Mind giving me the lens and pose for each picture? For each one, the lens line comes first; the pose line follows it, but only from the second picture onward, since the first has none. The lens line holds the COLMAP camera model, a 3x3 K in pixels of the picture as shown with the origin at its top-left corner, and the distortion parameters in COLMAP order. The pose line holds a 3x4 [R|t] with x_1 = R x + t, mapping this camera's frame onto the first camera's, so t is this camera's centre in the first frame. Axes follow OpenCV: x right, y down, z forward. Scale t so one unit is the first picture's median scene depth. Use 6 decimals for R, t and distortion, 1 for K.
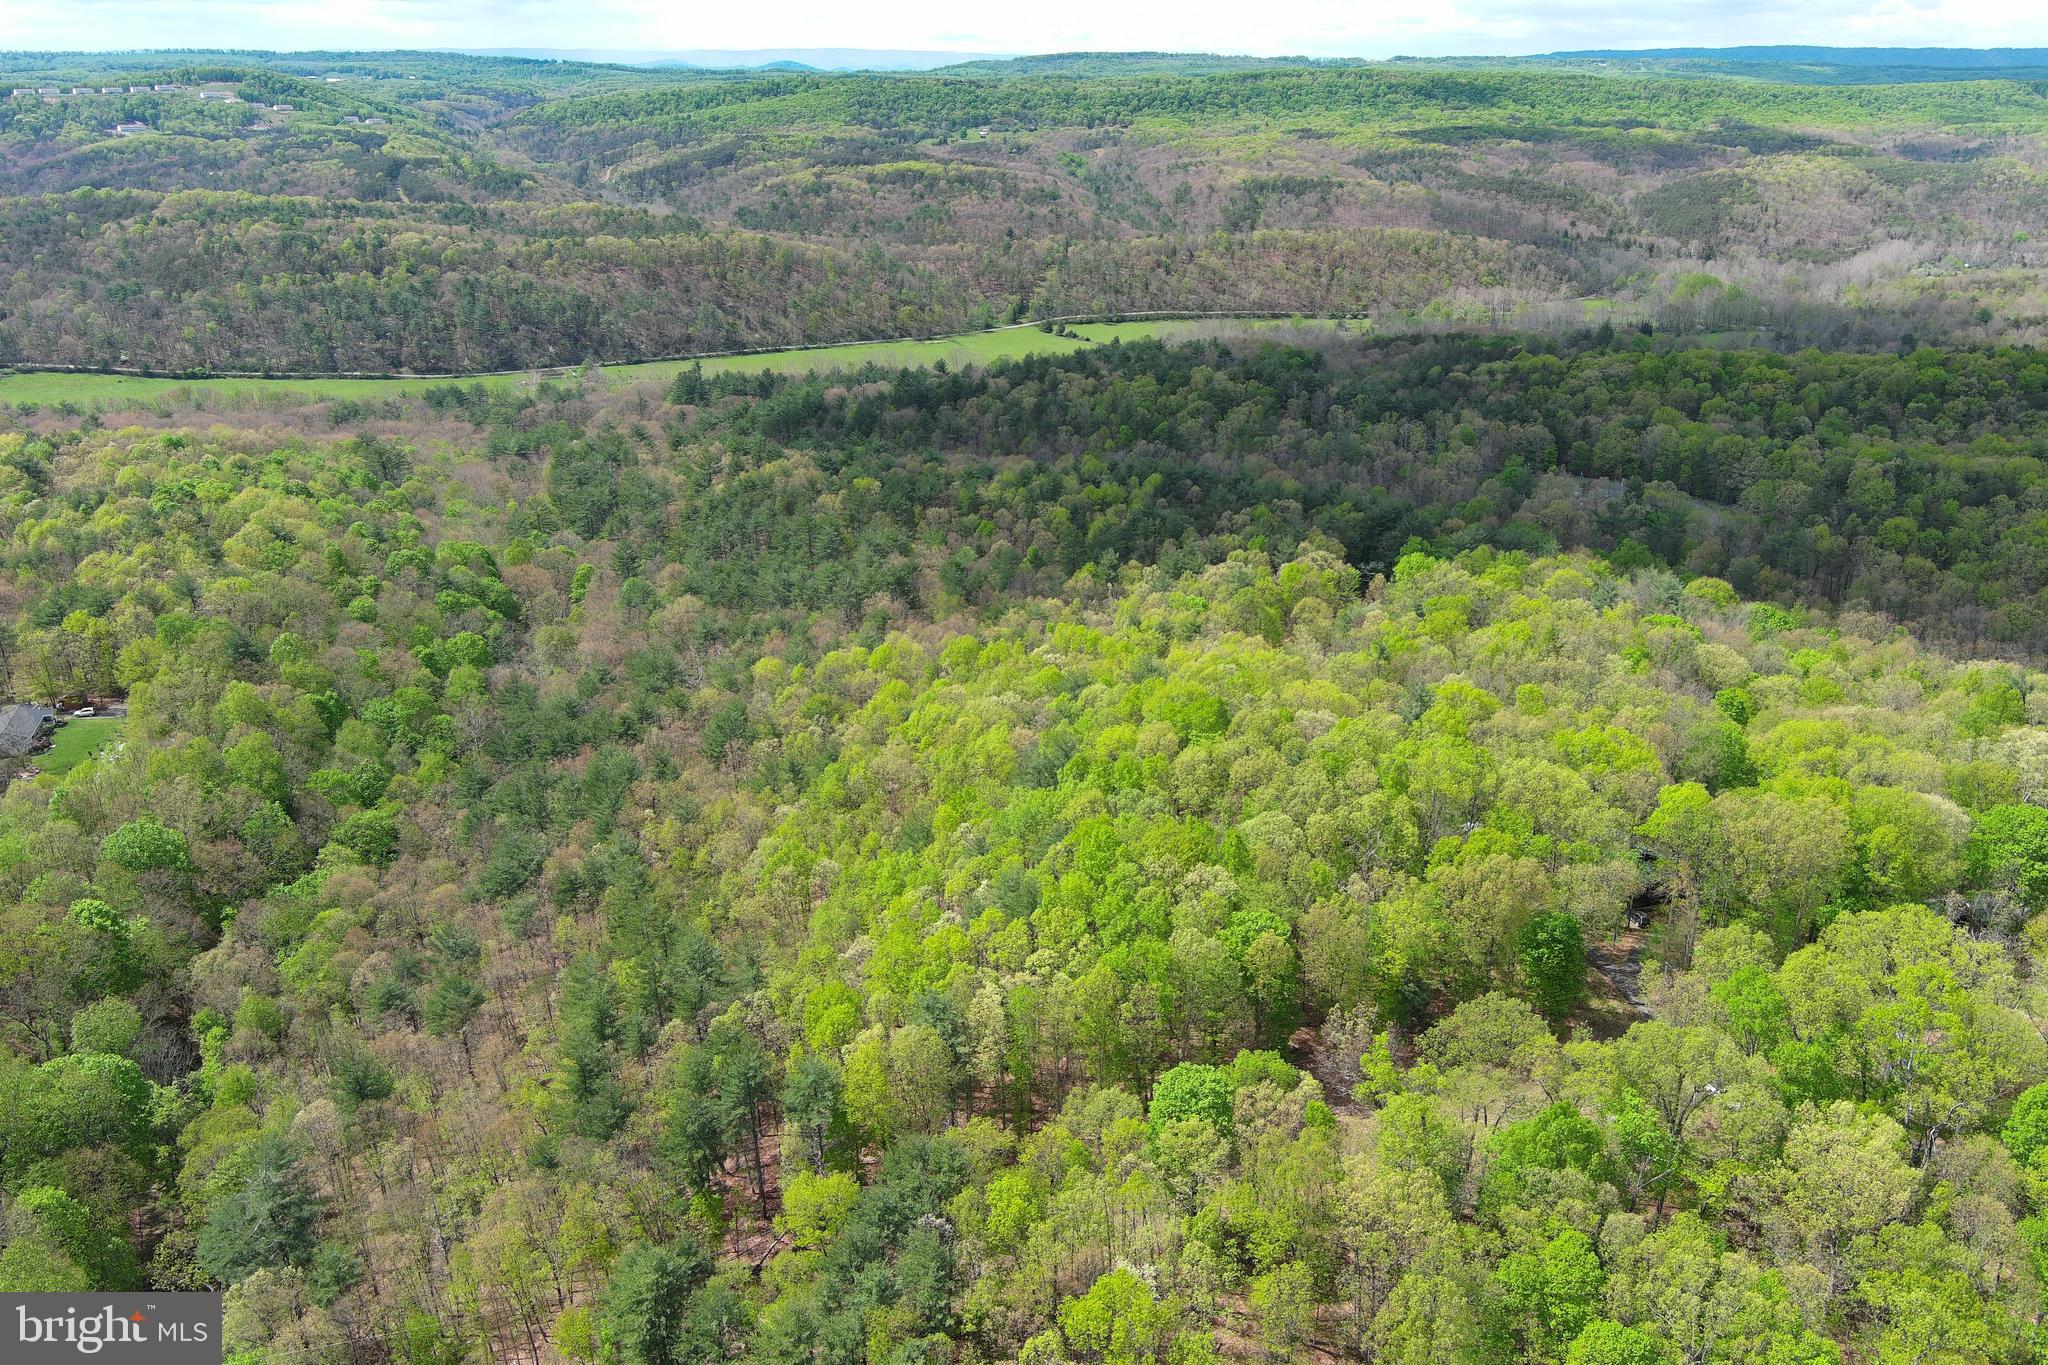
lens RADIAL K [[1573.4, 0, 1021.0], [0, 1573.4, 693.8], [0, 0, 1]] dist [0.002409, -0.001337]
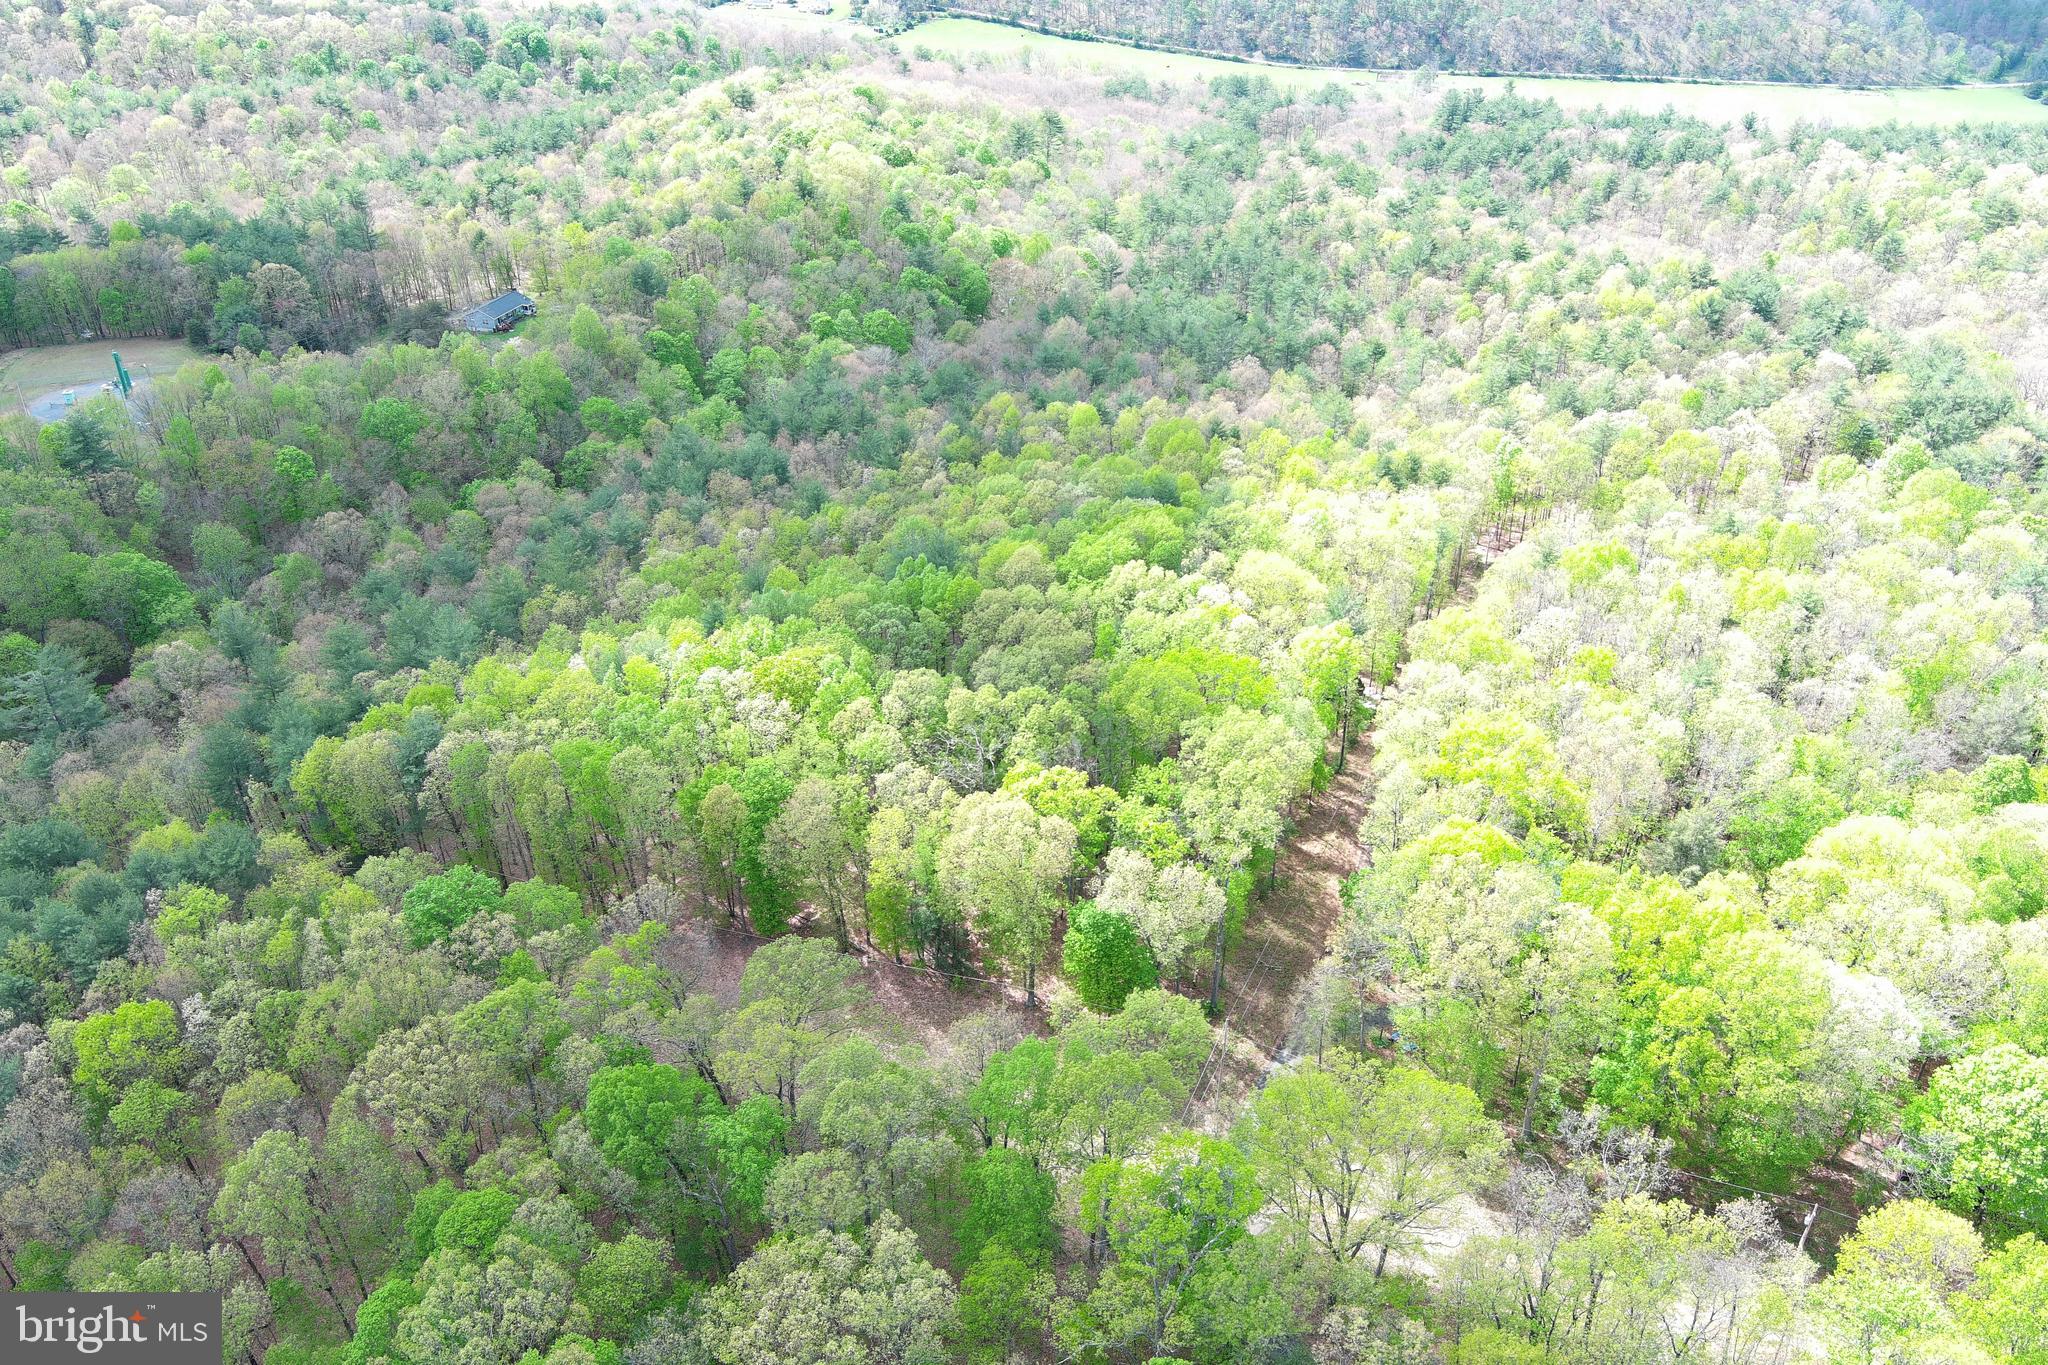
lens RADIAL K [[1573.4, 0, 1025.8], [0, 1573.4, 683.5], [0, 0, 1]] dist [0.002409, -0.001337]
pose [[0.799198, 0.318875, -0.509511, 0.122193], [-0.229495, 0.945339, 0.231660, -0.024708], [0.555531, -0.068212, 0.828693, 0.060485]]
